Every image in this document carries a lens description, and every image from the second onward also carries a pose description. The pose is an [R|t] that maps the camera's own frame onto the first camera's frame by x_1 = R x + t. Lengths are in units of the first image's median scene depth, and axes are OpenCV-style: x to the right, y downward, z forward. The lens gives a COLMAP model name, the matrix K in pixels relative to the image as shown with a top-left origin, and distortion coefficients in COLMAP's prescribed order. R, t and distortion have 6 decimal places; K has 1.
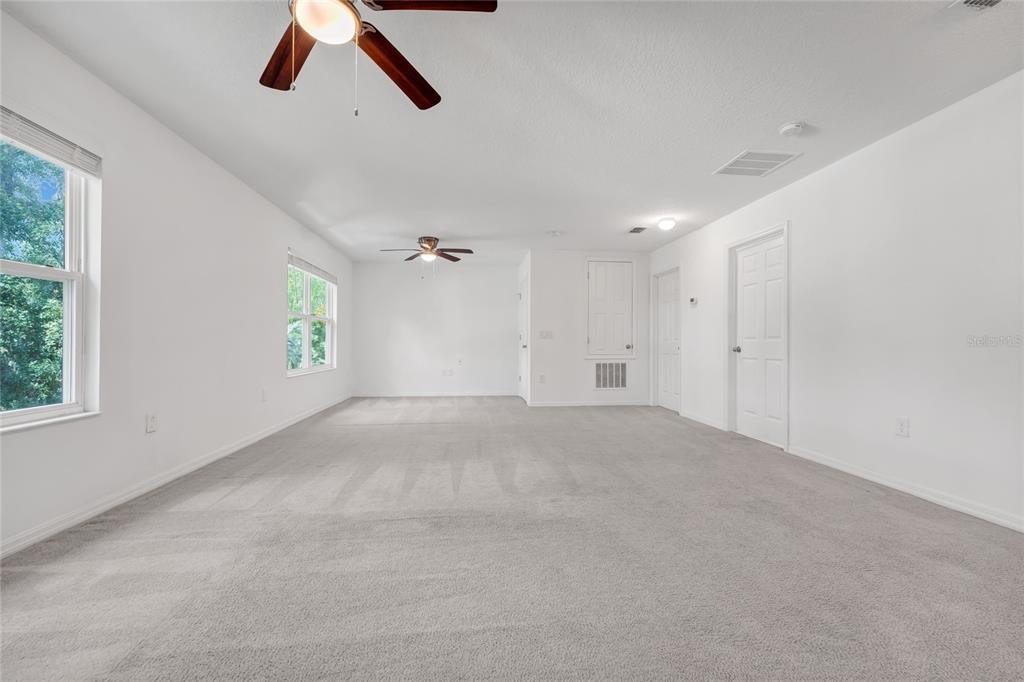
lens RADIAL K [[410.1, 0, 506.4], [0, 410.1, 344.3], [0, 0, 1]] dist [0.000184, -0.000093]
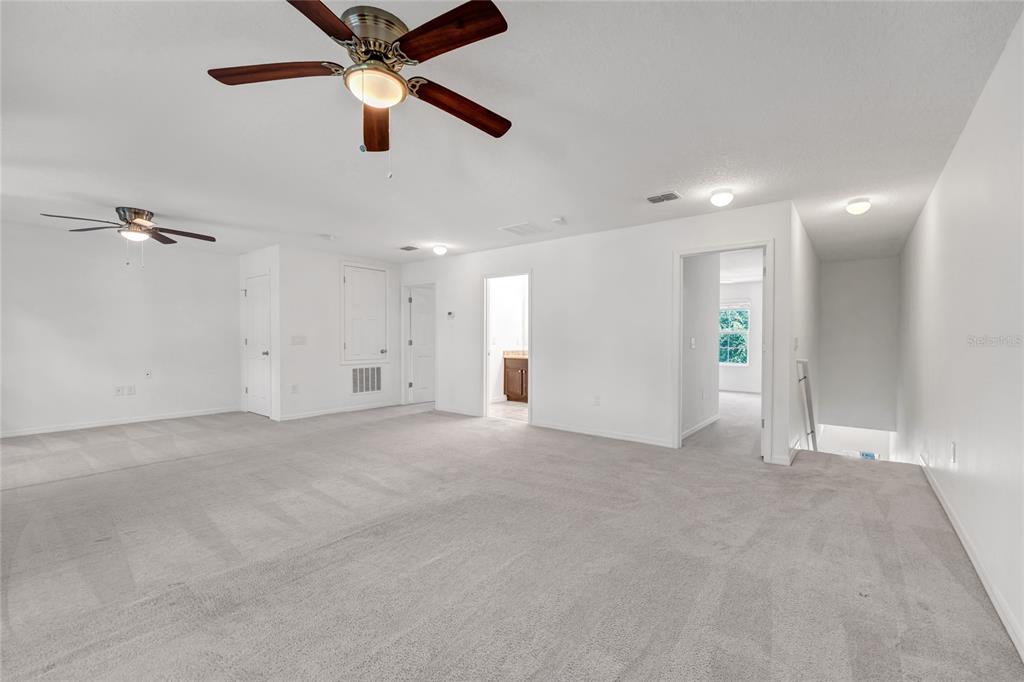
lens RADIAL K [[426.2, 0, 525.7], [0, 426.2, 341.0], [0, 0, 1]] dist [0.000413, 0.000062]
pose [[0.693613, -0.005893, 0.720324, -0.297073], [0.001895, 0.999978, 0.006356, -0.033806], [-0.720346, -0.003044, 0.693609, -0.031240]]
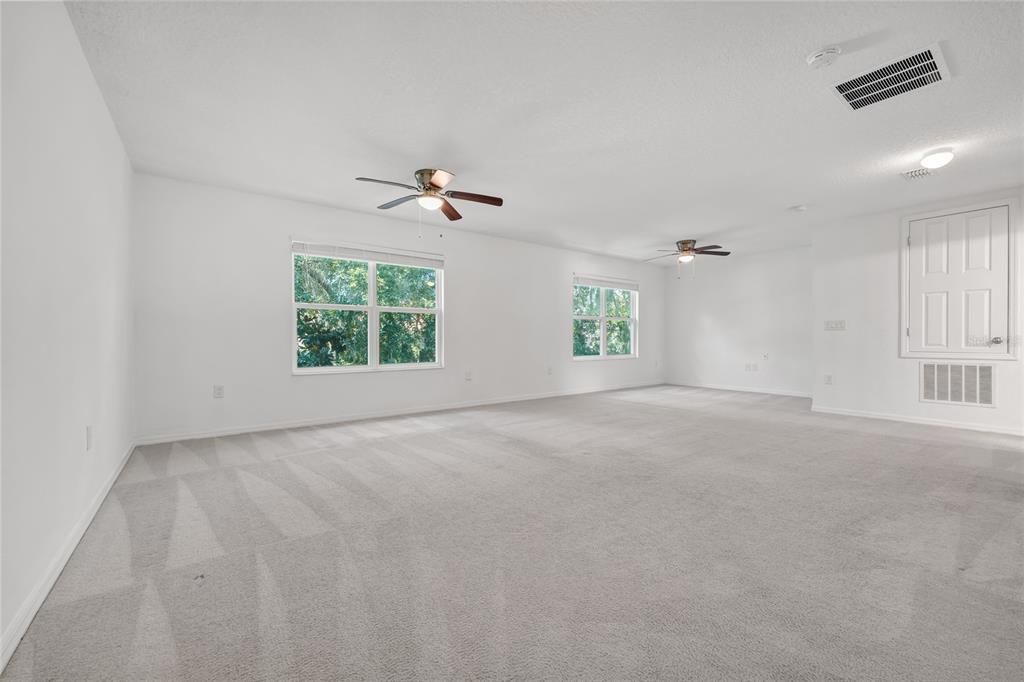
lens RADIAL K [[390.2, 0, 512.0], [0, 390.2, 341.0], [0, 0, 1]] dist [-0.001066, -0.000028]
pose [[0.533807, 0.003084, -0.845601, 0.508895], [0.001837, 0.999987, 0.004807, 0.002704], [0.845604, -0.004120, 0.533794, 0.053312]]
